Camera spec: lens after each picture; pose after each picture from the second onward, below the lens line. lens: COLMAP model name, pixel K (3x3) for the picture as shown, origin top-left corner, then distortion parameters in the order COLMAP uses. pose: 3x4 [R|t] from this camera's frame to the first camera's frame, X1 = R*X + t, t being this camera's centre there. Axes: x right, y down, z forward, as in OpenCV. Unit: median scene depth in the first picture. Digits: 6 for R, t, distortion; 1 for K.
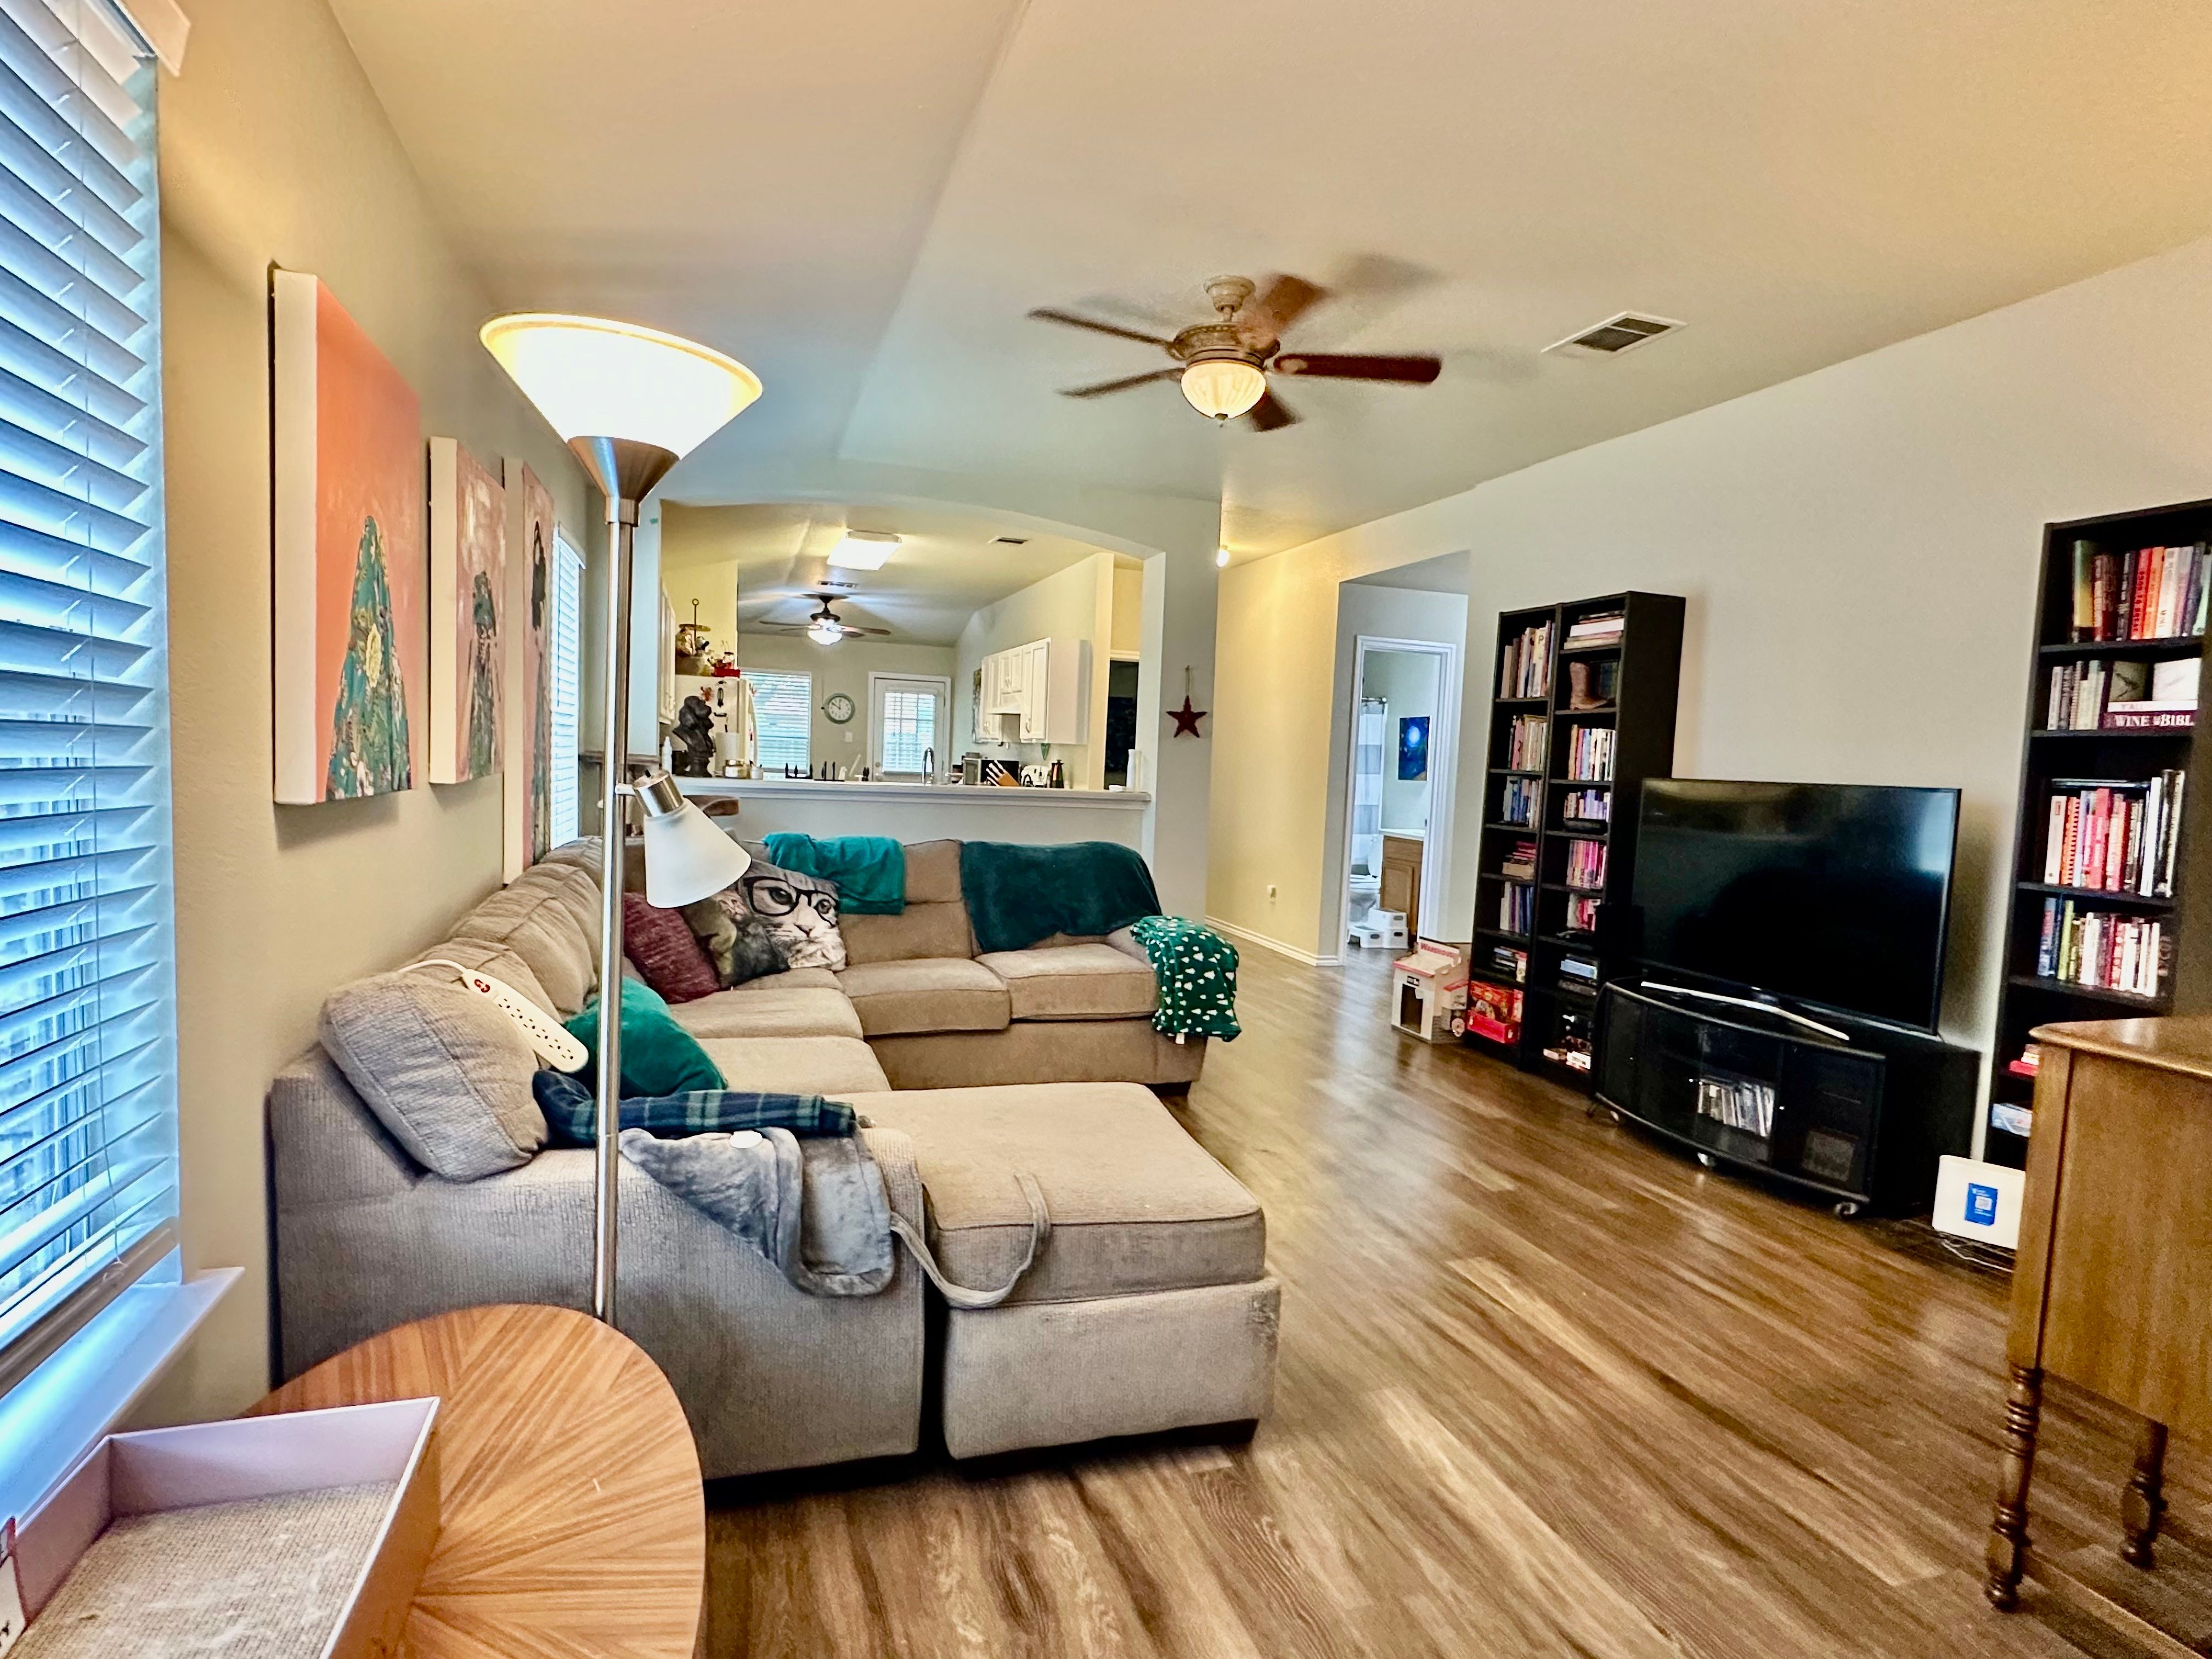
lens RADIAL K [[1148.1, 0, 1101.7], [0, 1148.1, 833.3], [0, 0, 1]] dist [-0.002028, -0.000474]
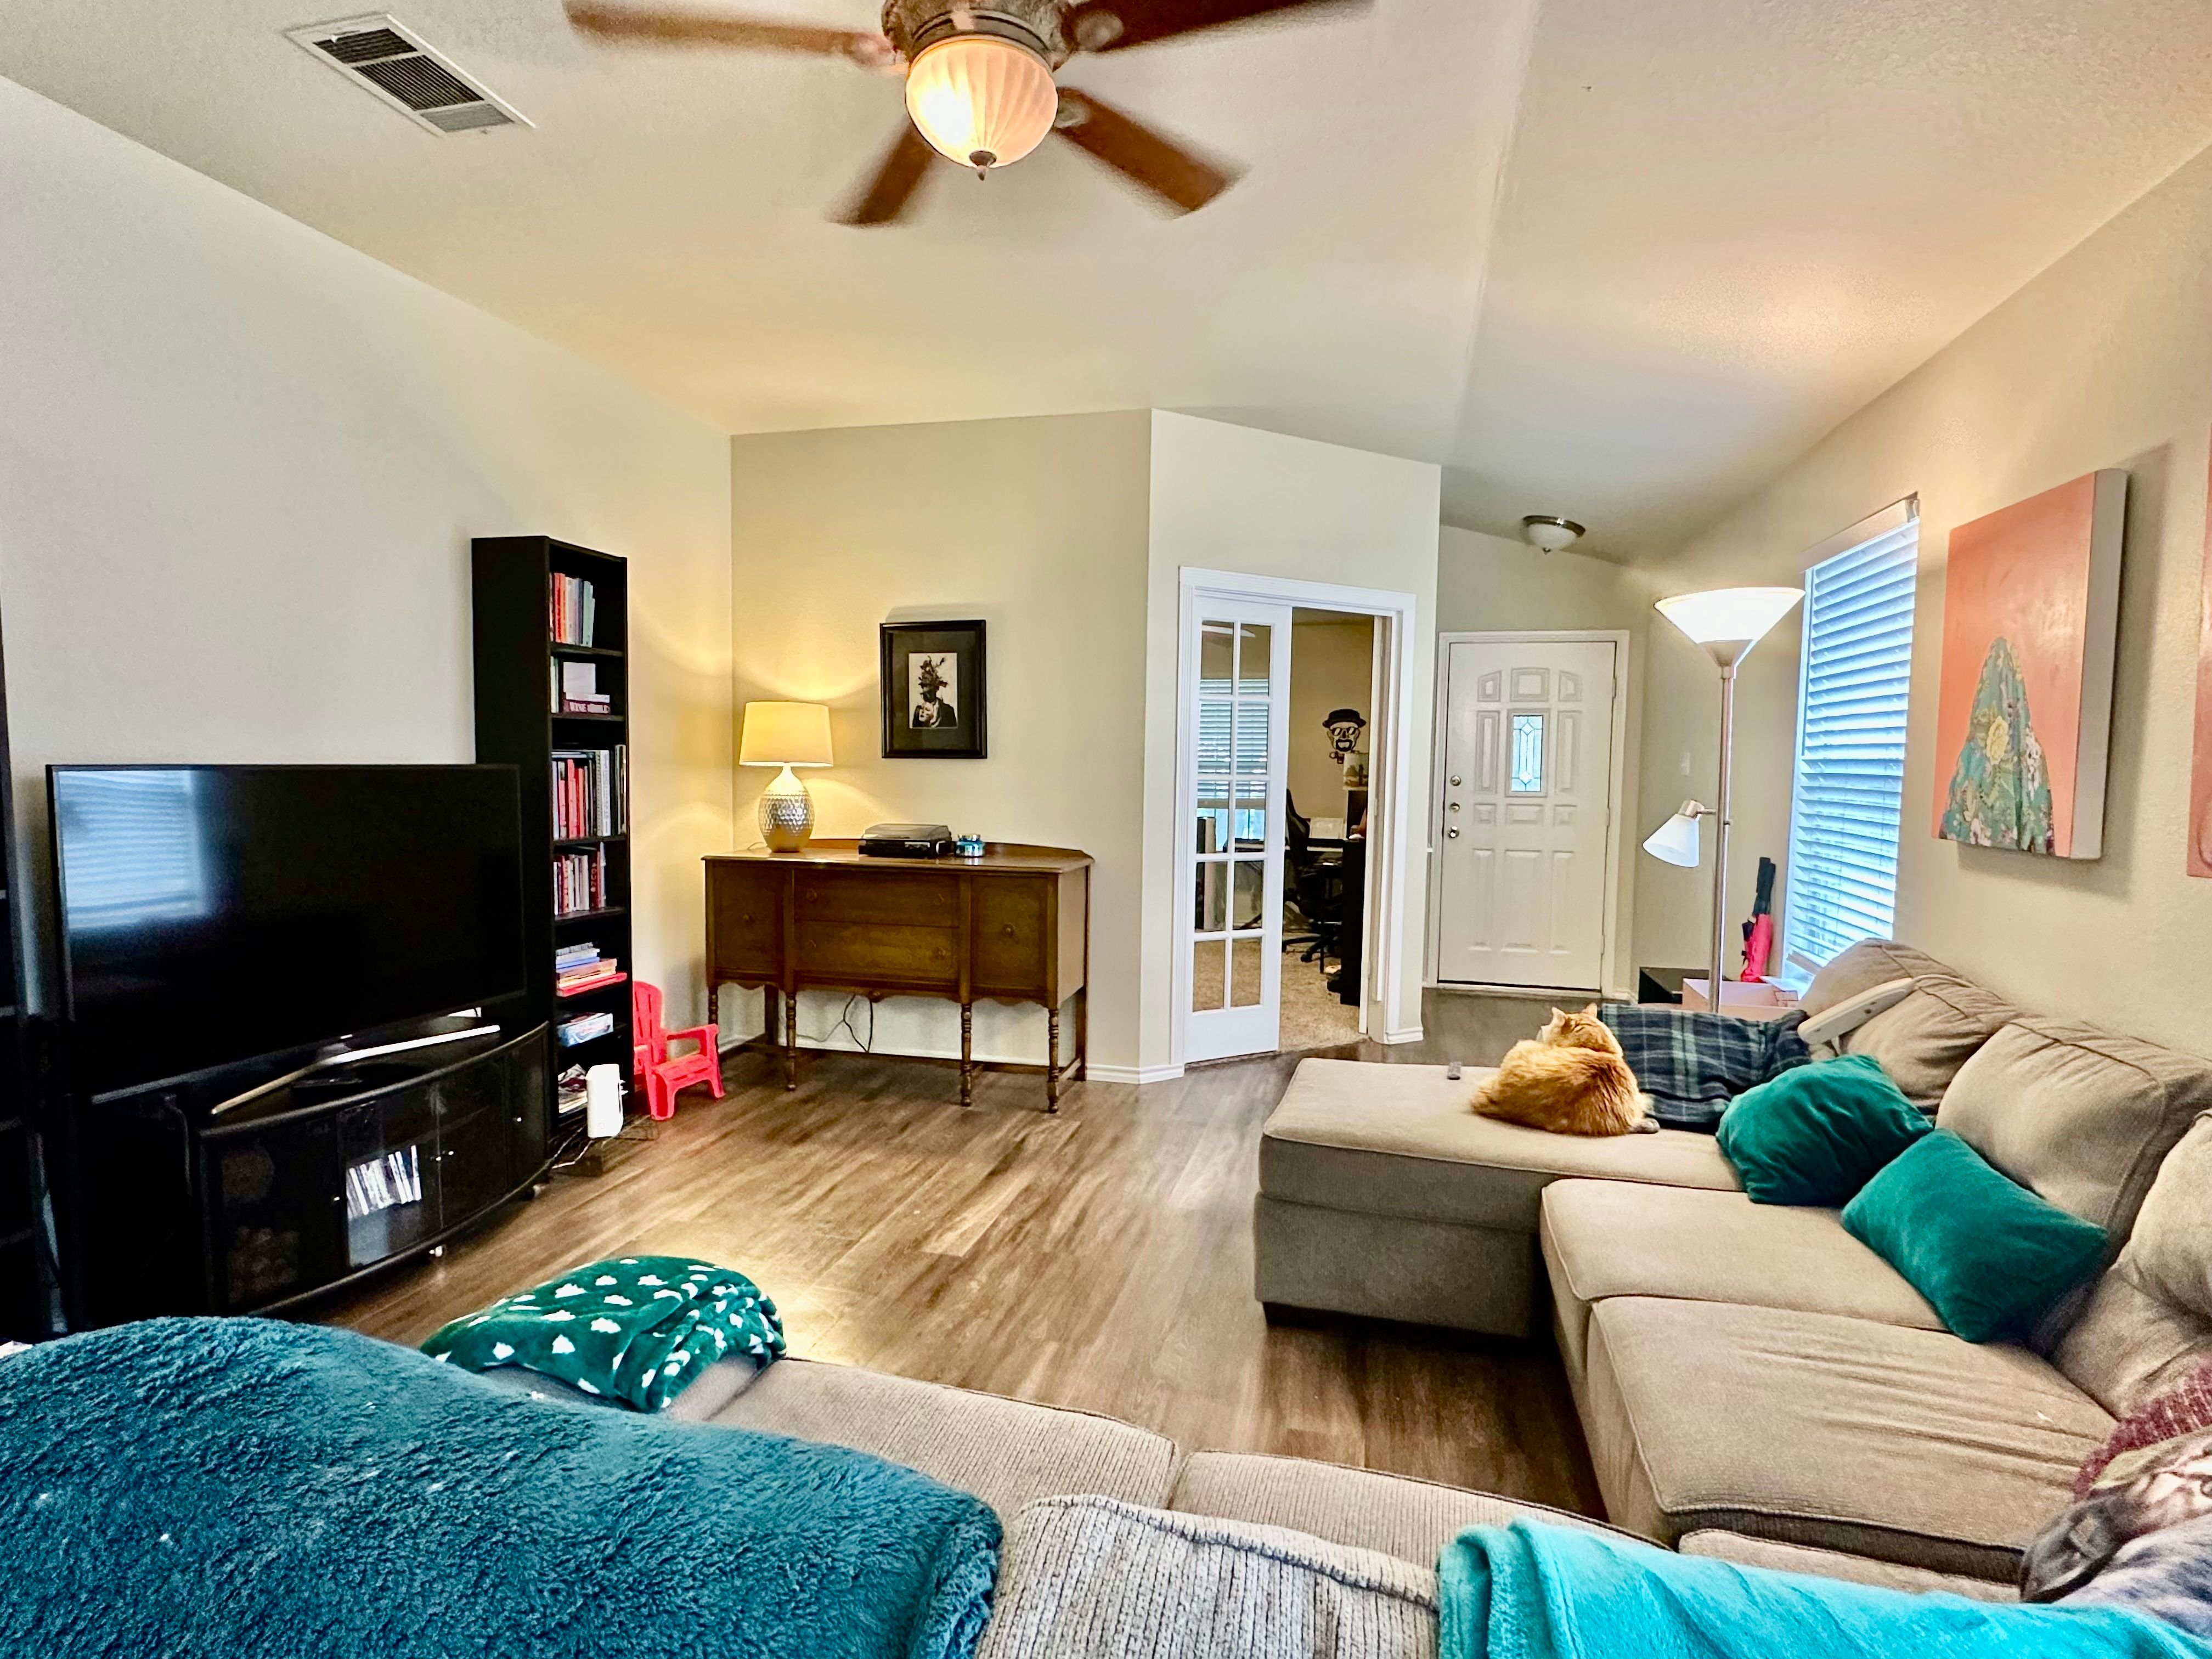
lens RADIAL K [[1148.1, 0, 1101.7], [0, 1148.1, 833.3], [0, 0, 1]] dist [-0.002028, -0.000474]
pose [[-0.844287, -0.088537, 0.528527, -0.221709], [-0.013861, 0.989536, 0.143622, -0.105122], [-0.535712, 0.113932, -0.836679, 1.248865]]
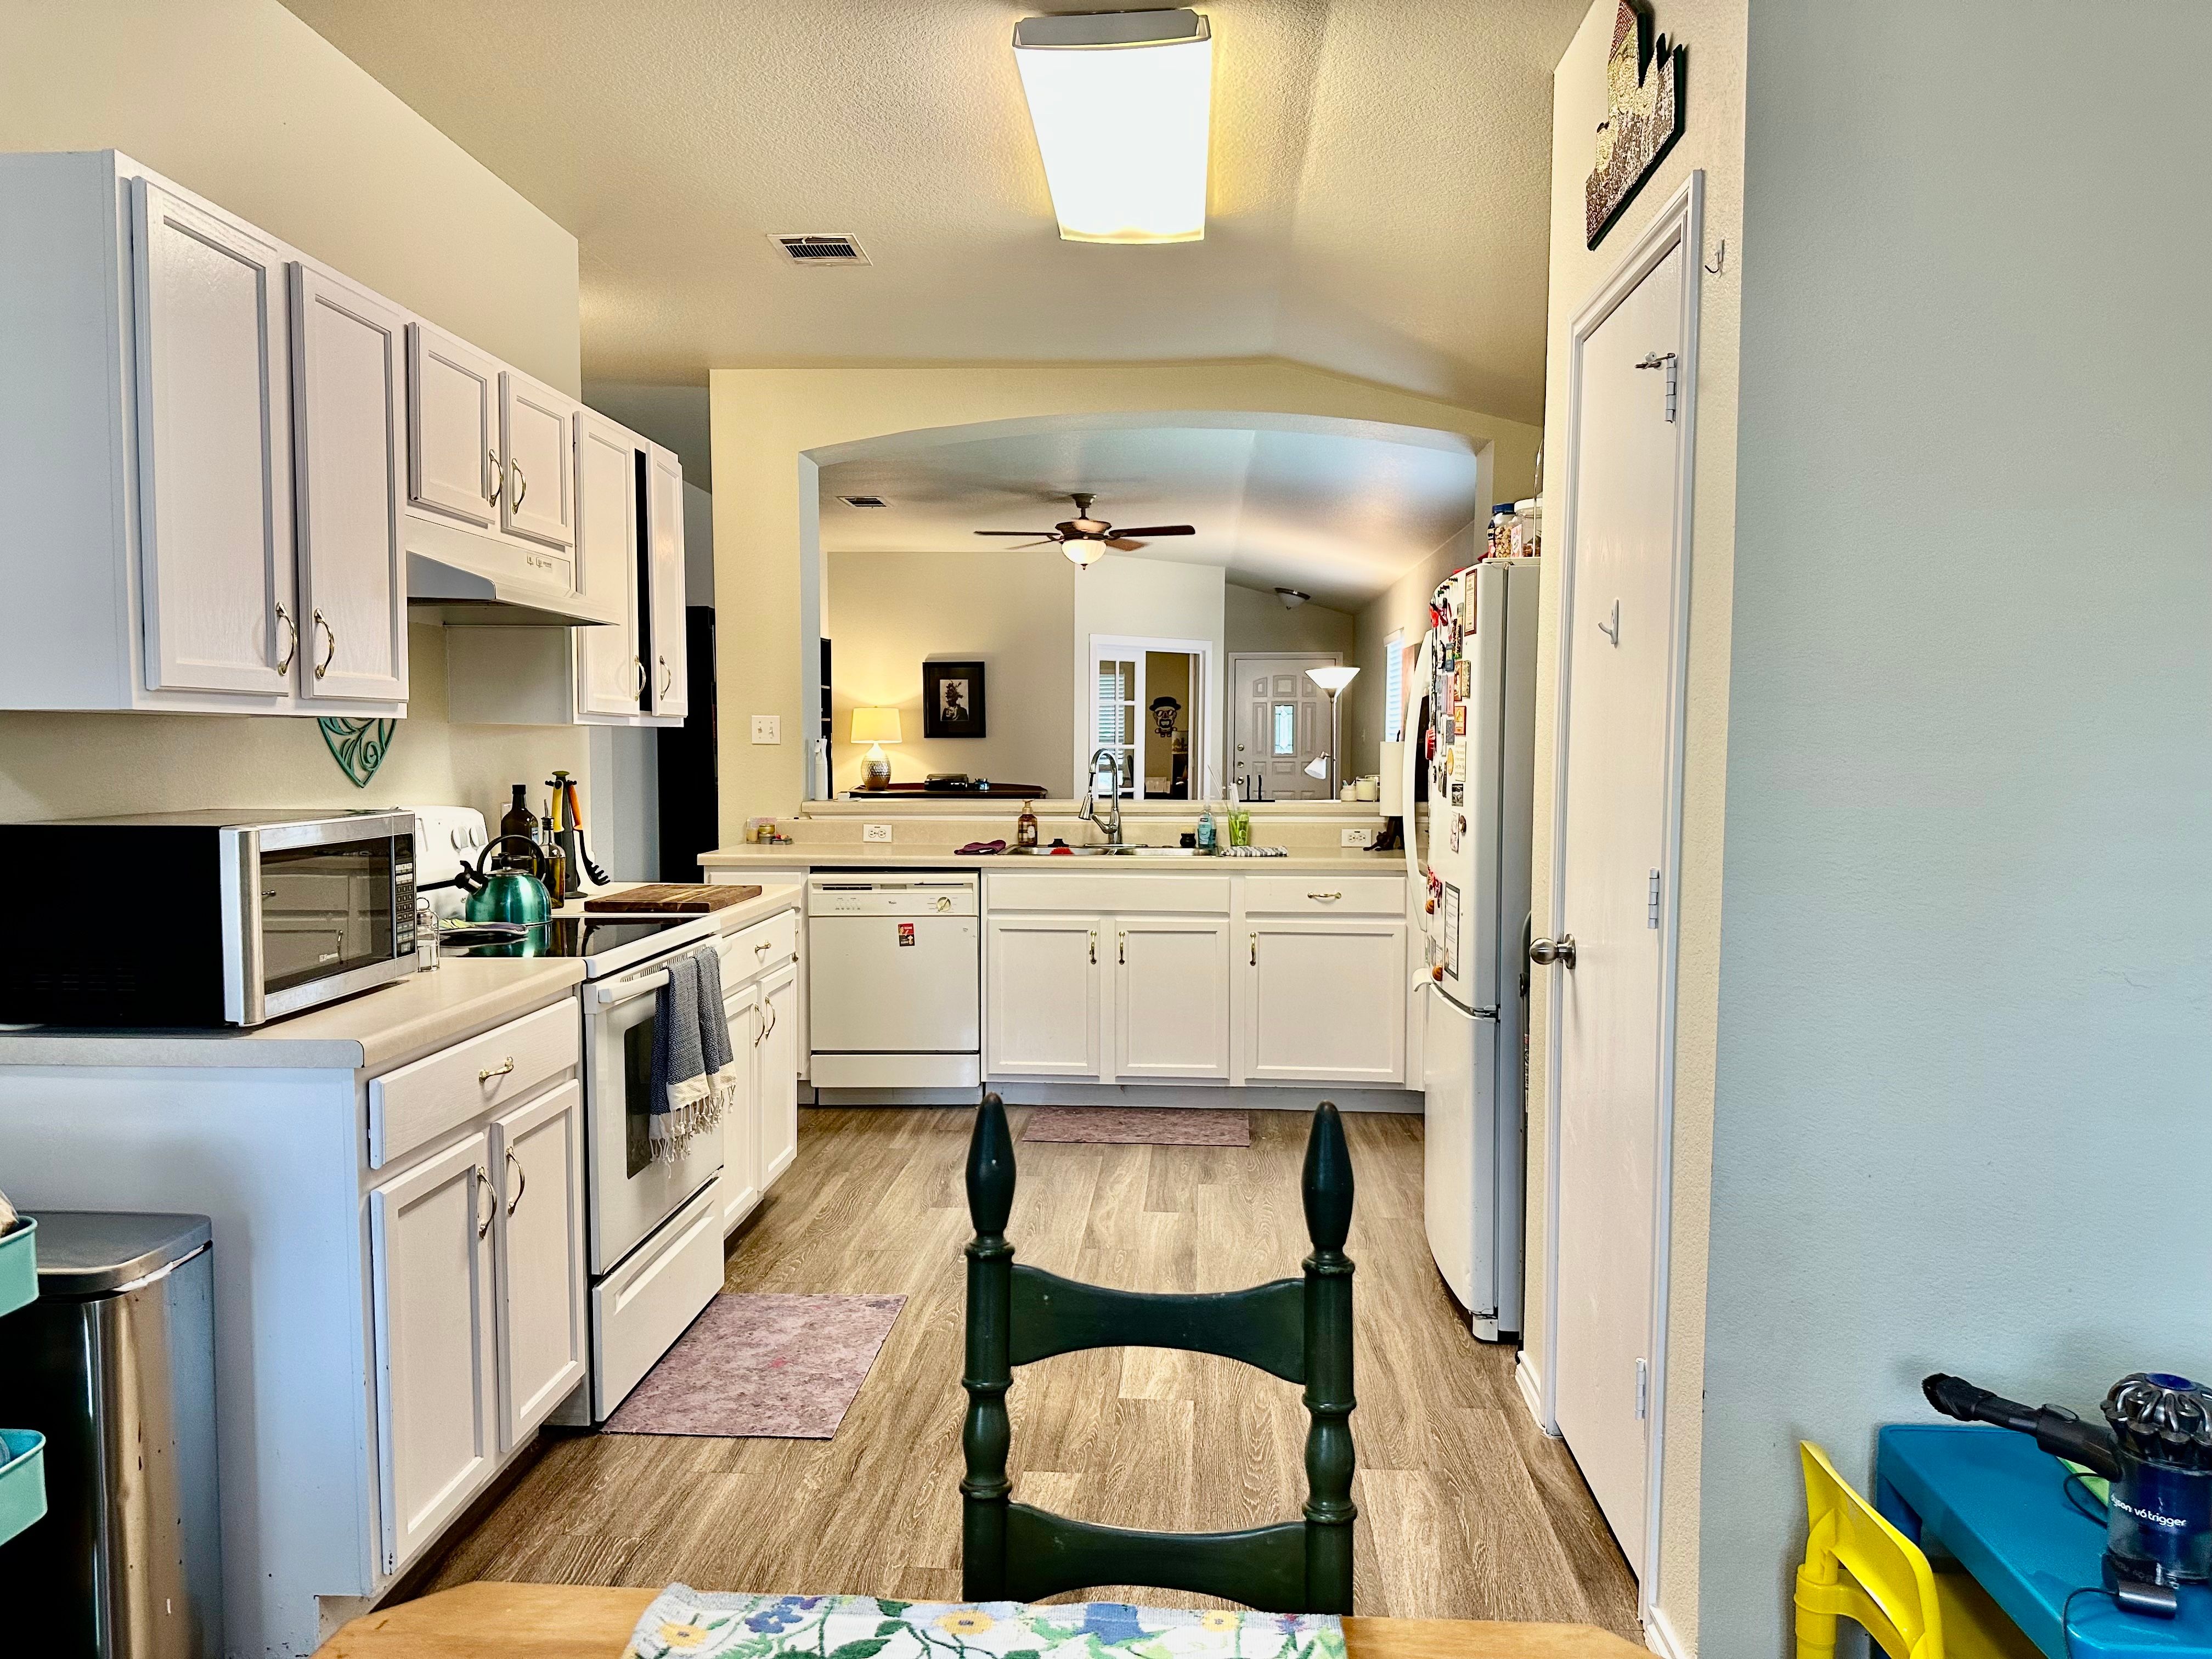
lens RADIAL K [[1578.3, 0, 1095.3], [0, 1578.3, 842.2], [0, 0, 1]] dist [0.205779, -0.317503]
pose [[-0.927820, -0.071857, 0.366041, -0.836393], [-0.018628, 0.988972, 0.146928, -0.269460], [-0.372562, 0.129504, -0.918927, 3.157988]]
